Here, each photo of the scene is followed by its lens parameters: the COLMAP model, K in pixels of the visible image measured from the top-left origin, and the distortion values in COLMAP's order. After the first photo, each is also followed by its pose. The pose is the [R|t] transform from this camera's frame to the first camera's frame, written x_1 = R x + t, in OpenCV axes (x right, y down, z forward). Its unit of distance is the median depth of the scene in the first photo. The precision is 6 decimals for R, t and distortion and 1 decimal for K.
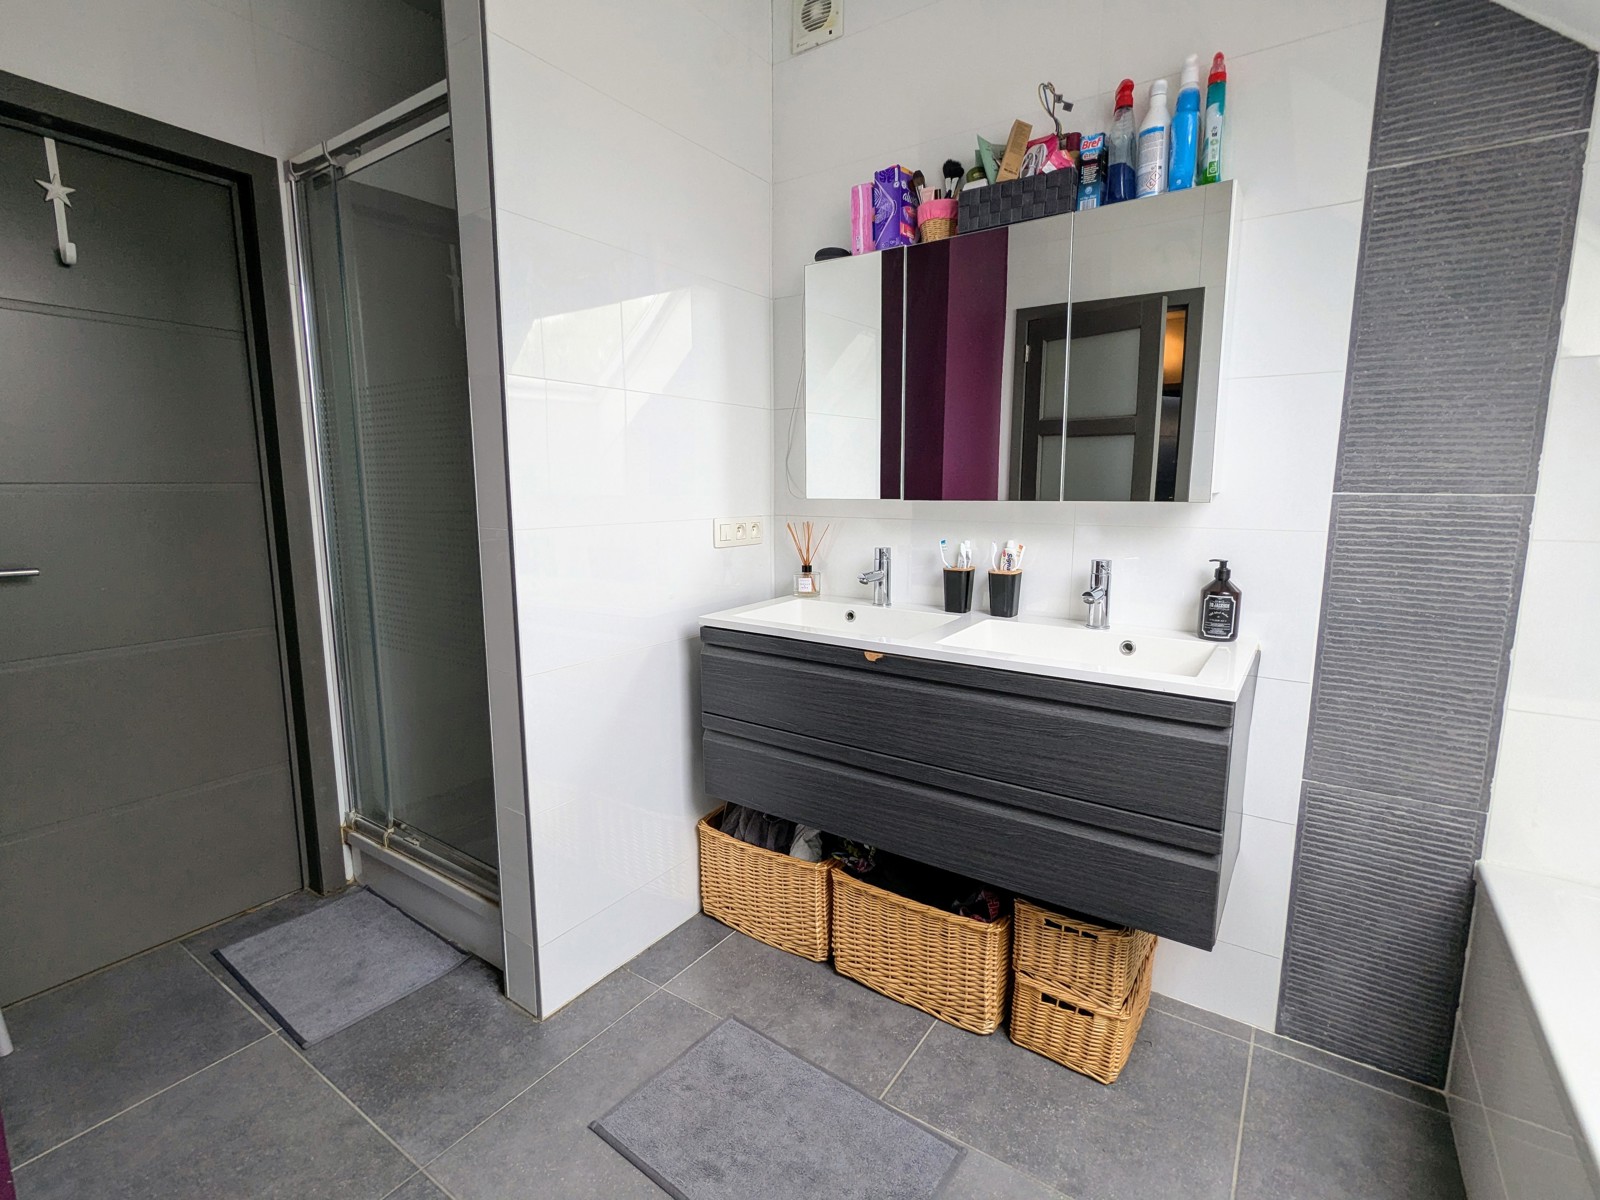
lens RADIAL K [[757.6, 0, 799.0], [0, 757.6, 599.2], [0, 0, 1]] dist [0.000567, 0.002472]
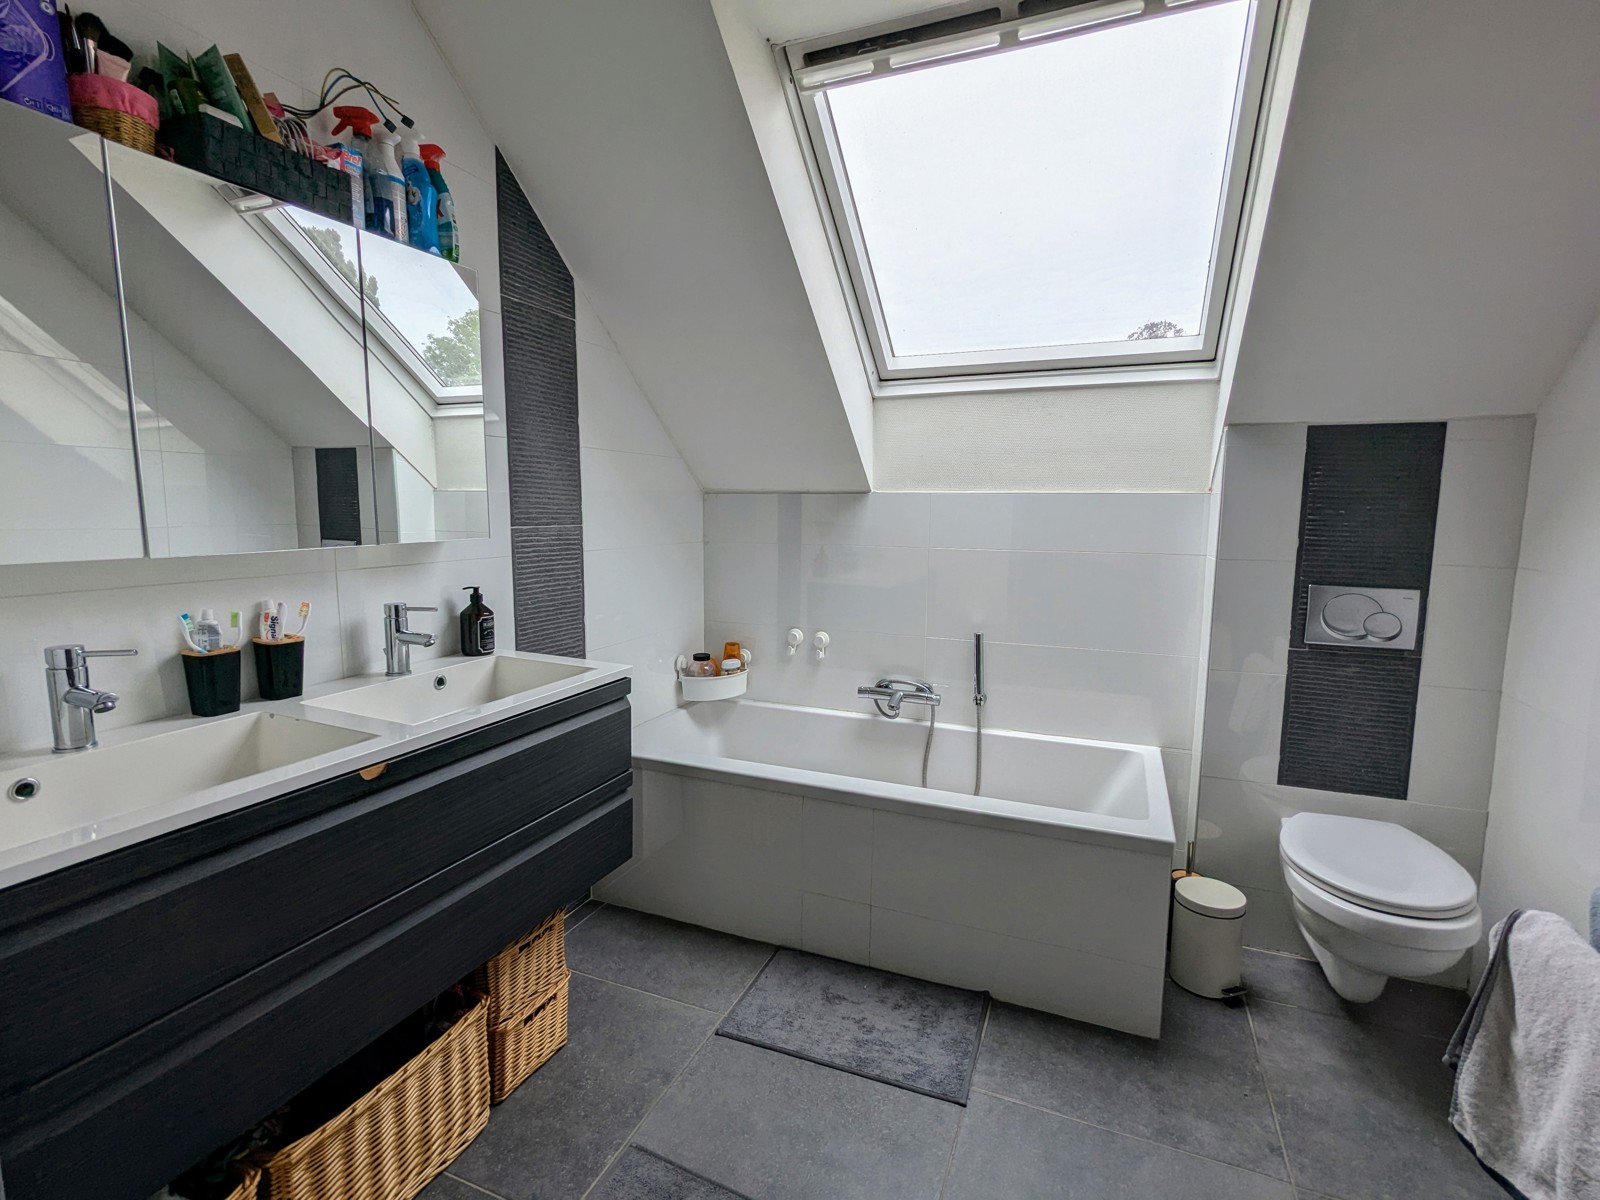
lens RADIAL K [[757.6, 0, 799.7], [0, 757.6, 599.5], [0, 0, 1]] dist [0.000567, 0.002472]
pose [[-0.198577, -0.123959, 0.972215, -0.684969], [0.143742, 0.977559, 0.154000, -0.141434], [-0.969487, 0.170329, -0.176303, 0.729623]]
